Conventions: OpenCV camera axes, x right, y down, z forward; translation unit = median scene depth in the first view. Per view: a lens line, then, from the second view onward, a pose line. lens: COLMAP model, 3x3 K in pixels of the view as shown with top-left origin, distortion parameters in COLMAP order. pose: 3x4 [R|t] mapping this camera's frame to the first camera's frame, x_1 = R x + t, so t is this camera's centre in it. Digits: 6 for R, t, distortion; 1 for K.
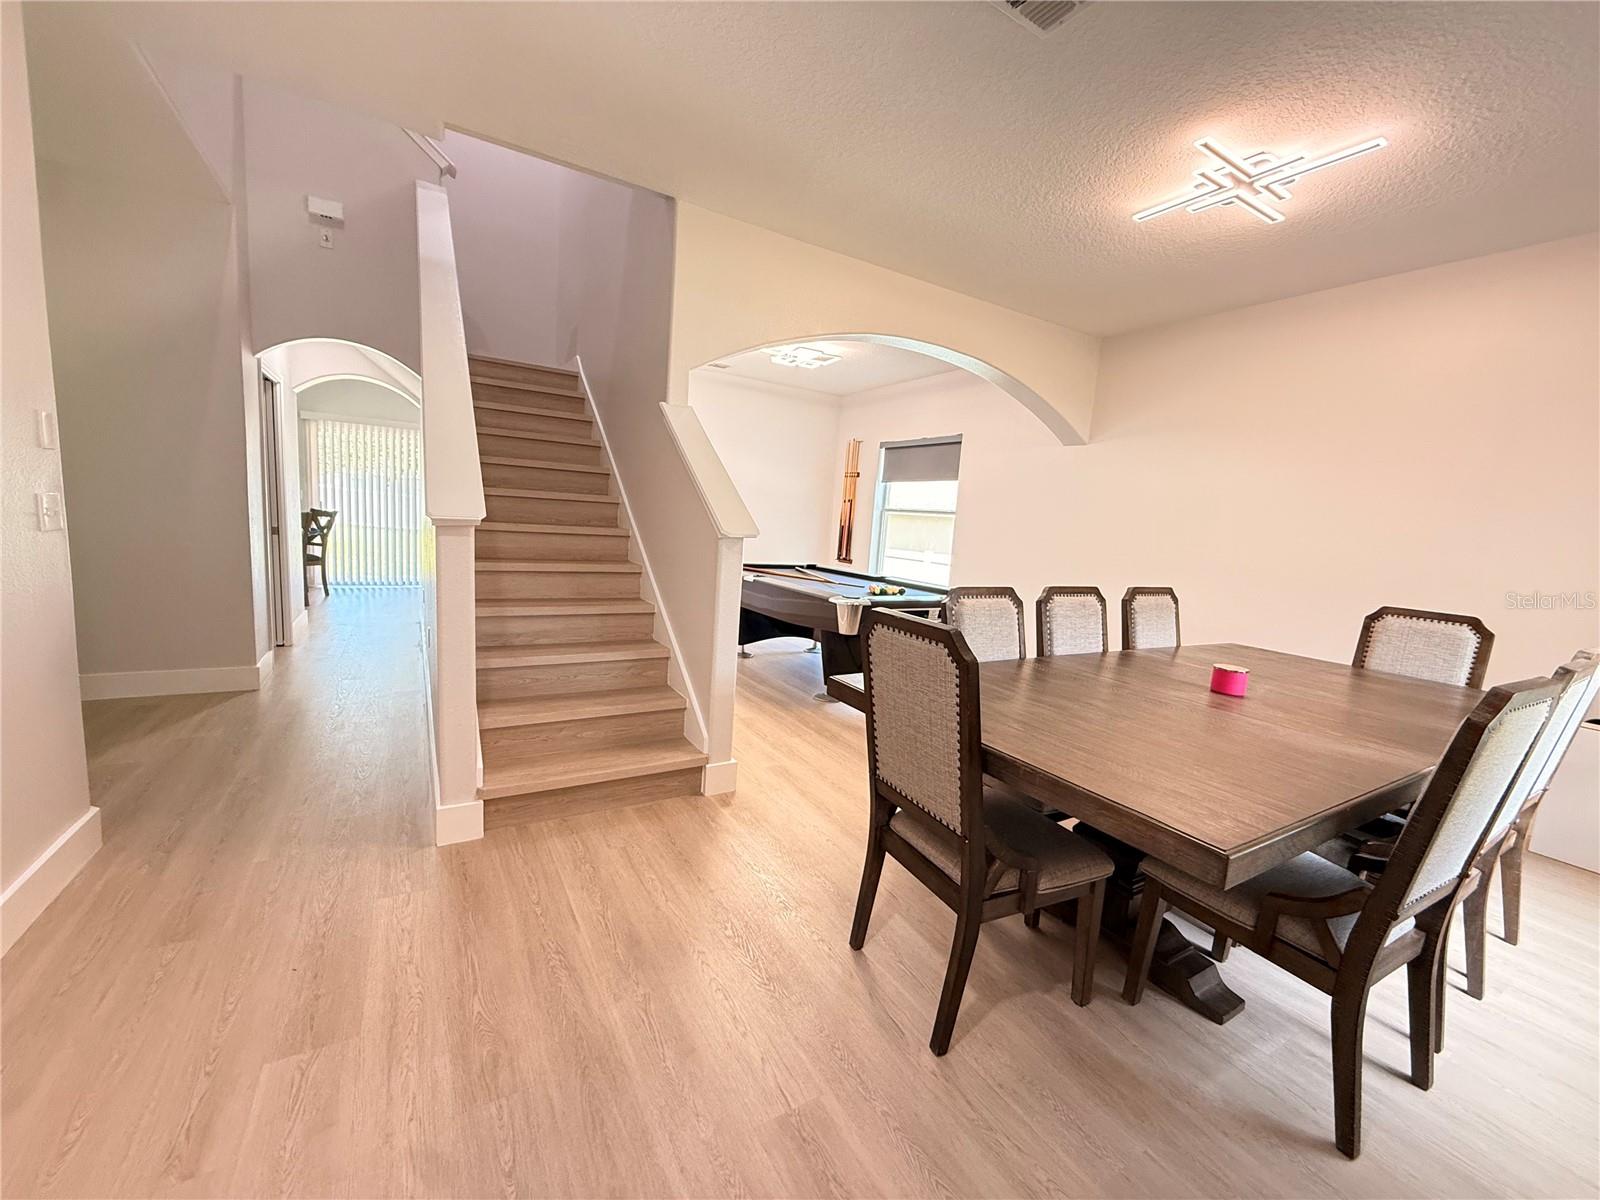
lens RADIAL K [[634.9, 0, 794.3], [0, 634.9, 598.7], [0, 0, 1]] dist [0.000960, -0.000309]
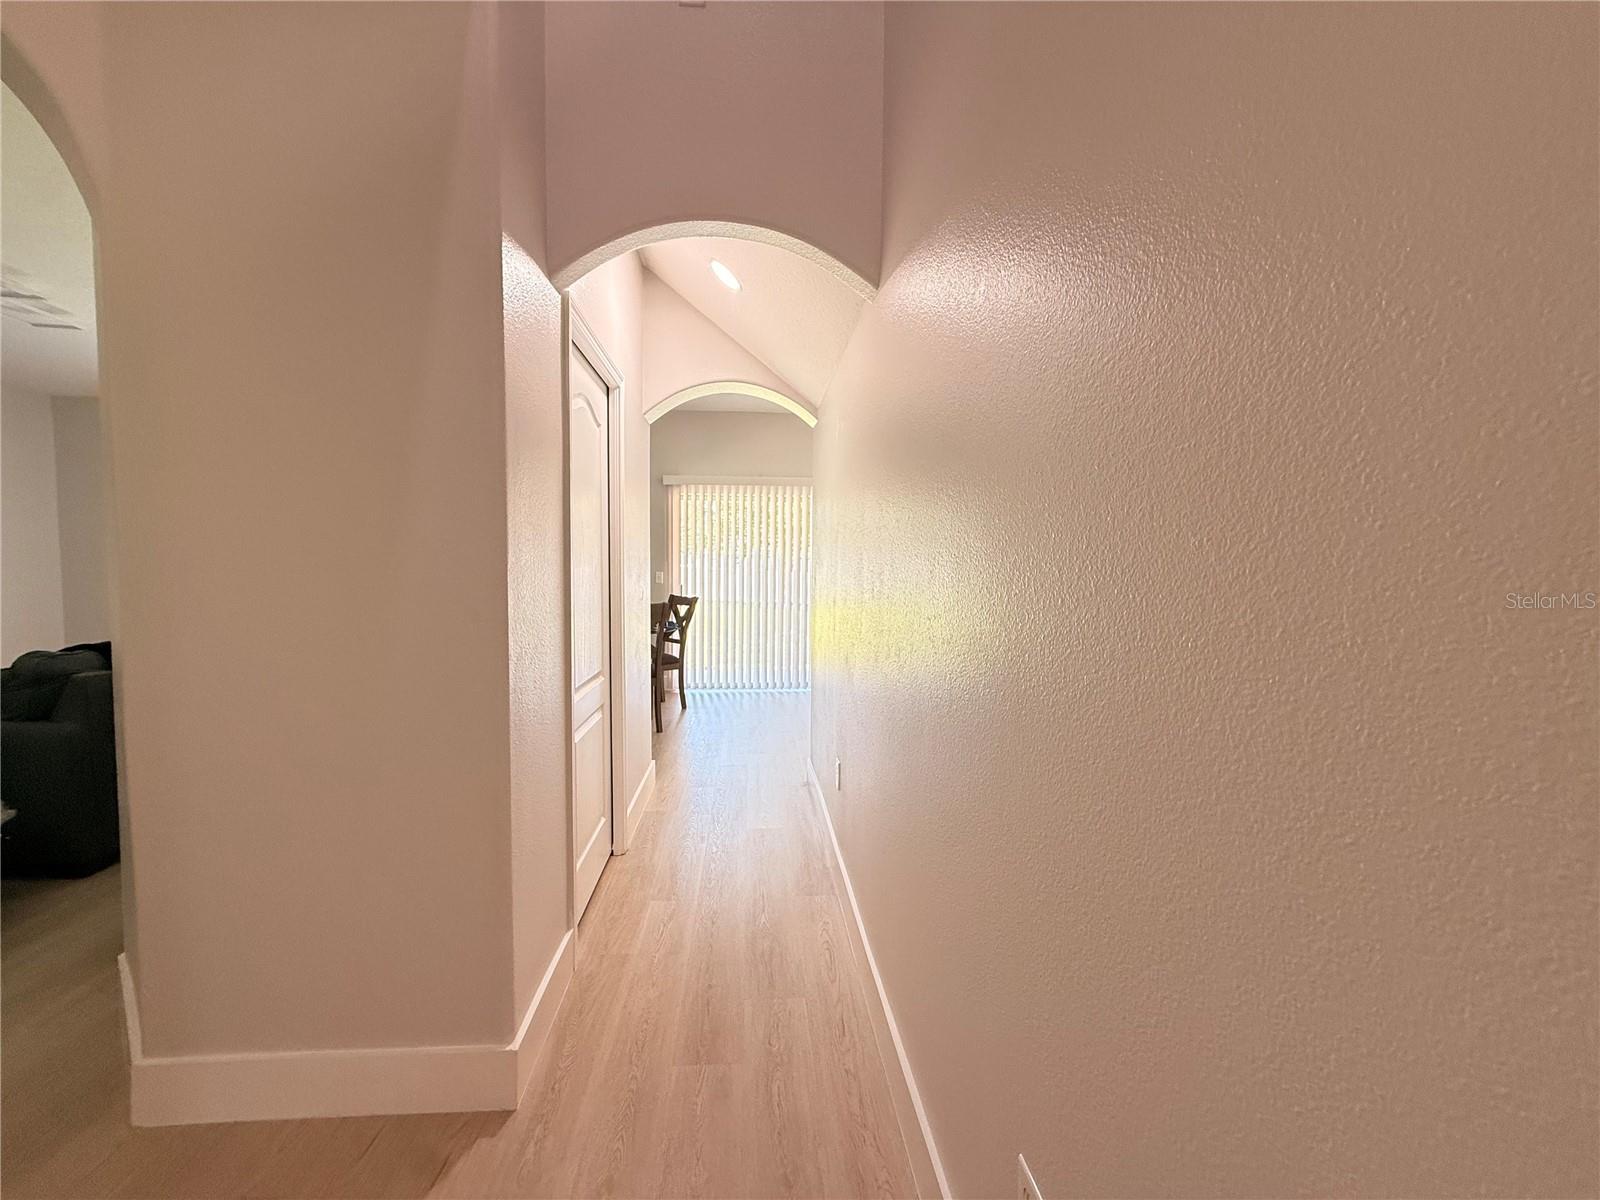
lens RADIAL K [[634.9, 0, 794.3], [0, 634.9, 598.7], [0, 0, 1]] dist [0.000960, -0.000309]
pose [[0.890744, -0.034998, -0.453155, -0.711917], [-0.009224, 0.995433, -0.095011, -0.169131], [0.454411, 0.088811, 0.886354, 0.990623]]
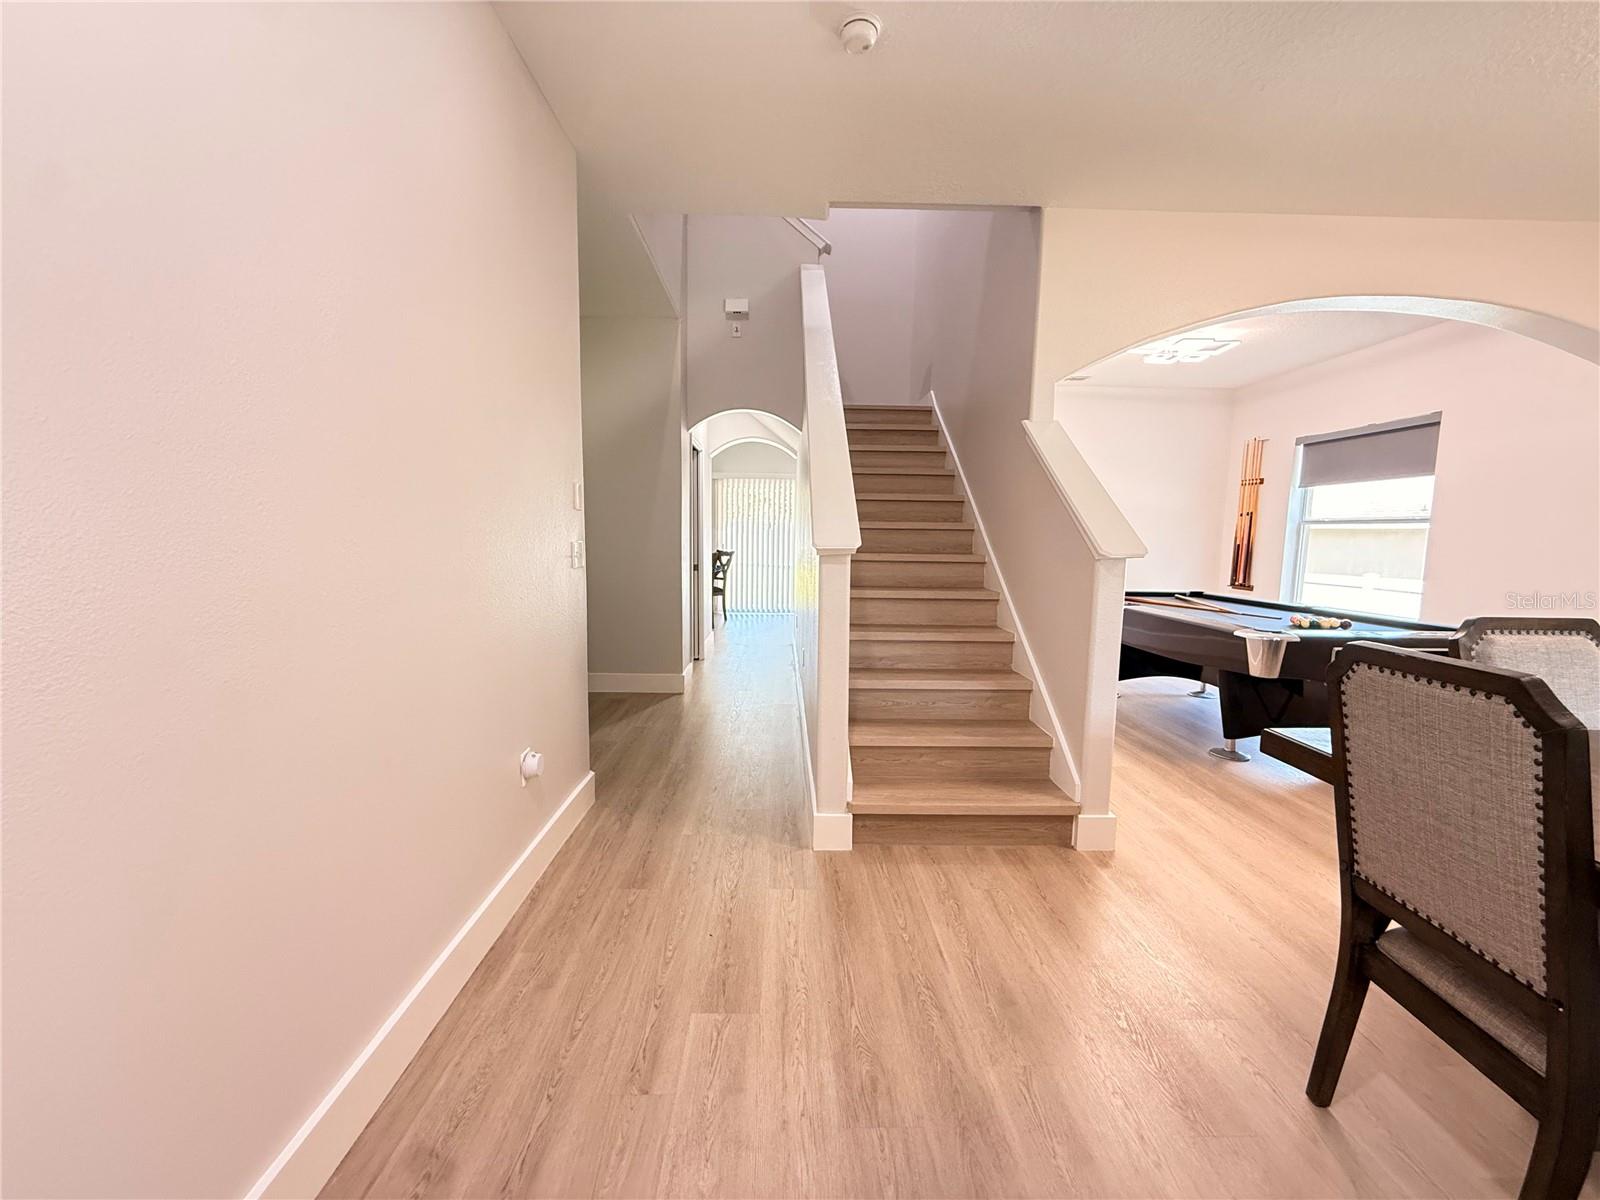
lens RADIAL K [[634.9, 0, 794.3], [0, 634.9, 598.7], [0, 0, 1]] dist [0.000960, -0.000309]
pose [[0.866936, -0.001862, -0.498415, -0.030421], [-0.021807, 0.998894, -0.041663, 0.004198], [0.497941, 0.046988, 0.865937, 0.014706]]
